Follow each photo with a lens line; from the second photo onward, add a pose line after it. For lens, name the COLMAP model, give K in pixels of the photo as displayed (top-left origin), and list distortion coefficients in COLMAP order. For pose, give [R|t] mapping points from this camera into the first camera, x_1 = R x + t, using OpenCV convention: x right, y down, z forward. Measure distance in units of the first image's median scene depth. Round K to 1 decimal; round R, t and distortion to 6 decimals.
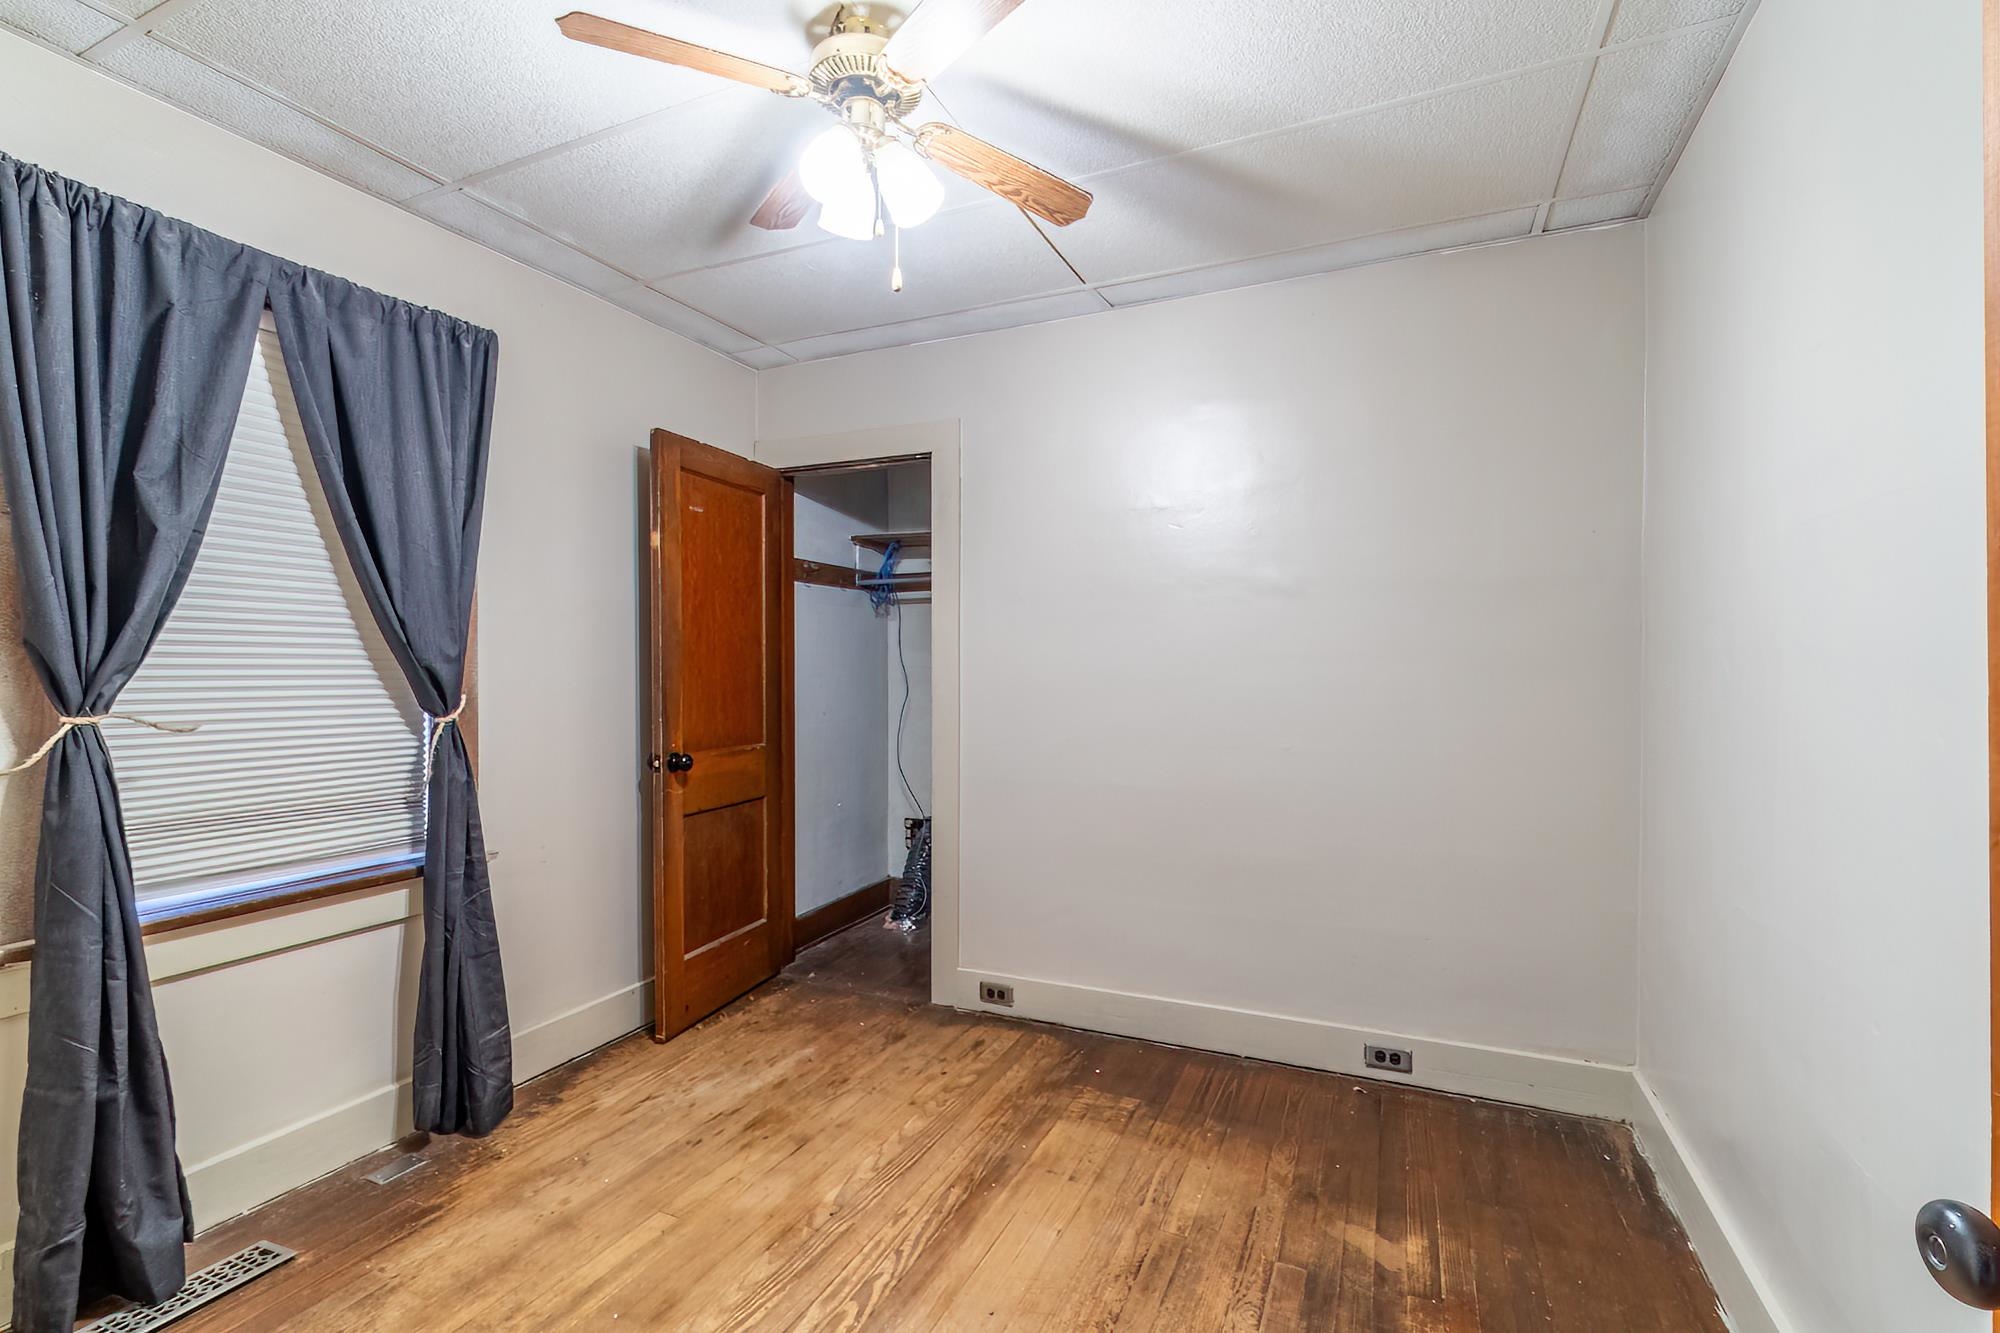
lens RADIAL K [[911.2, 0, 1000.0], [0, 911.2, 666.5], [0, 0, 1]] dist [-0.000067, 0.000523]
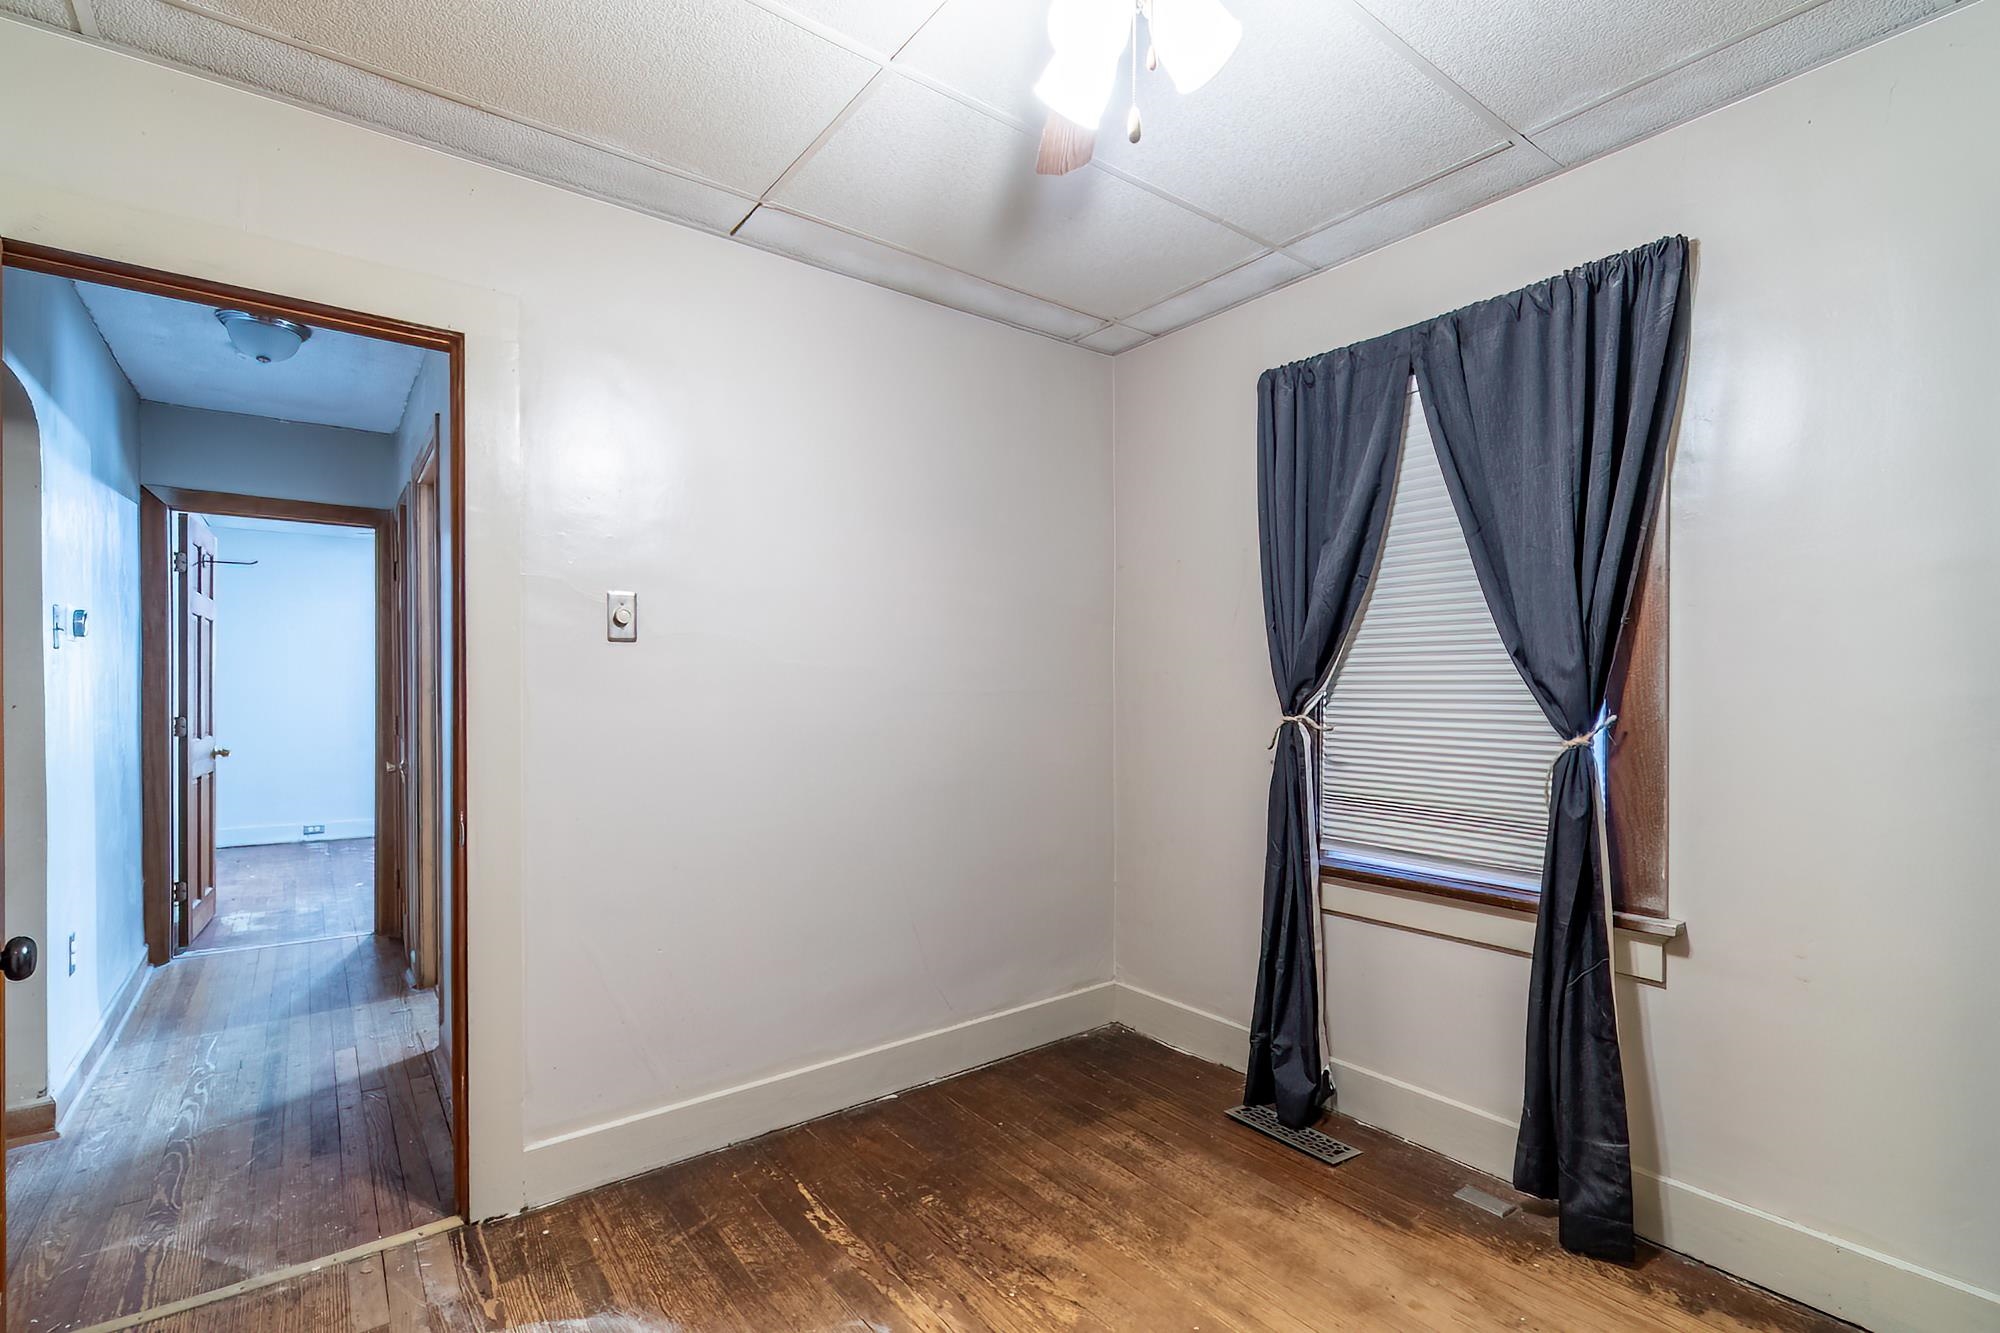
lens RADIAL K [[915.9, 0, 968.1], [0, 915.9, 688.9], [0, 0, 1]] dist [0.001129, 0.000504]
pose [[-0.498435, 0.002698, -0.866923, 0.393347], [0.002335, 0.999996, 0.001769, 0.004572], [0.866924, -0.001142, -0.498439, 0.878371]]
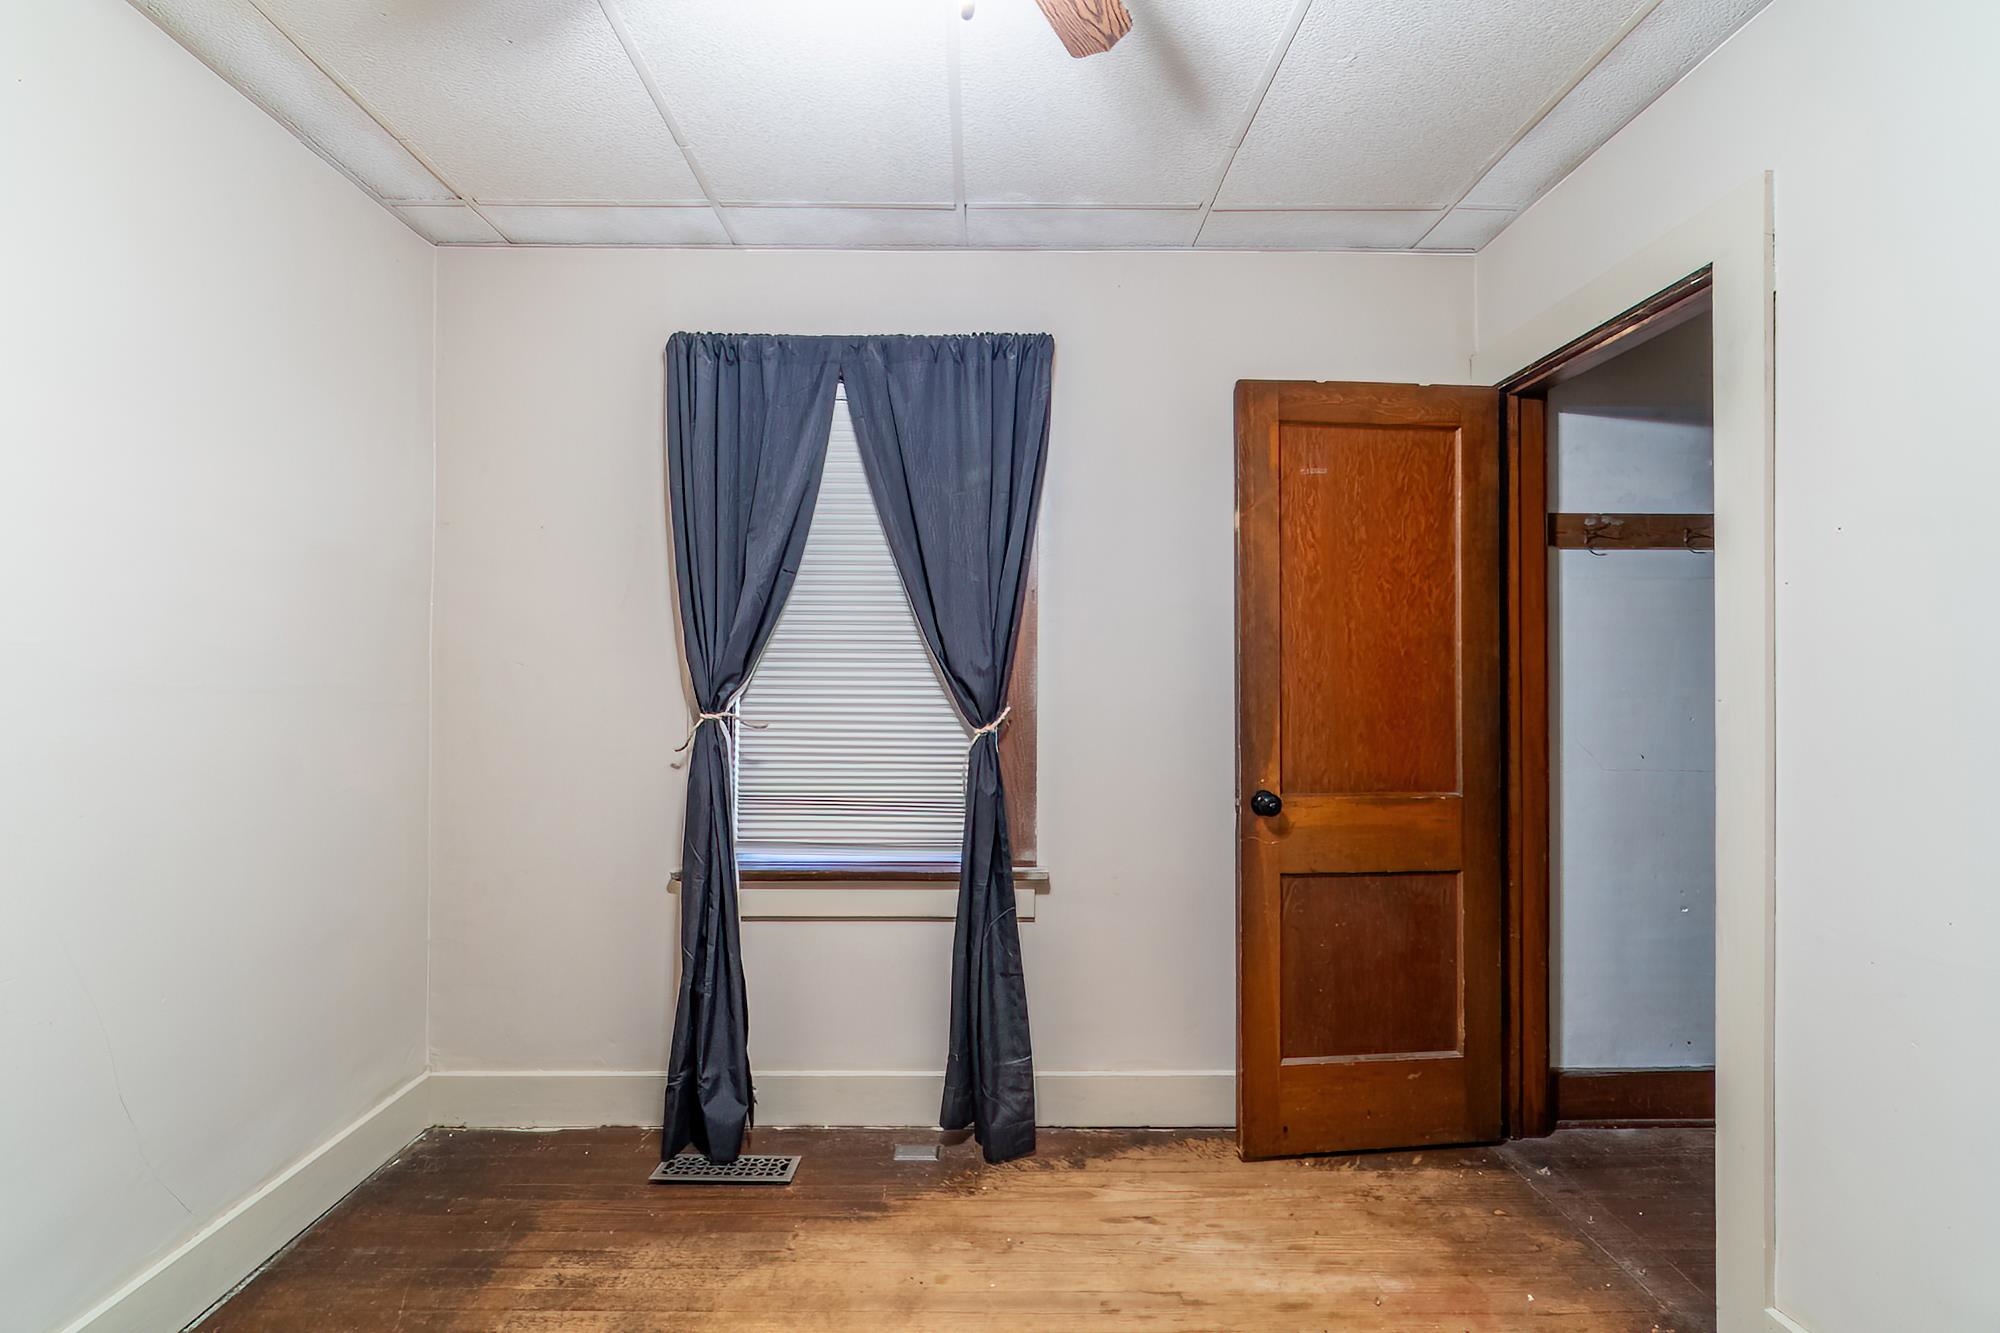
lens RADIAL K [[895.8, 0, 988.5], [0, 895.8, 667.1], [0, 0, 1]] dist [-0.001973, 0.000545]
pose [[0.414497, -0.010828, -0.909986, 0.283153], [-0.003860, 0.999899, -0.013656, 0.001065], [0.910043, 0.009173, 0.414413, 0.555761]]
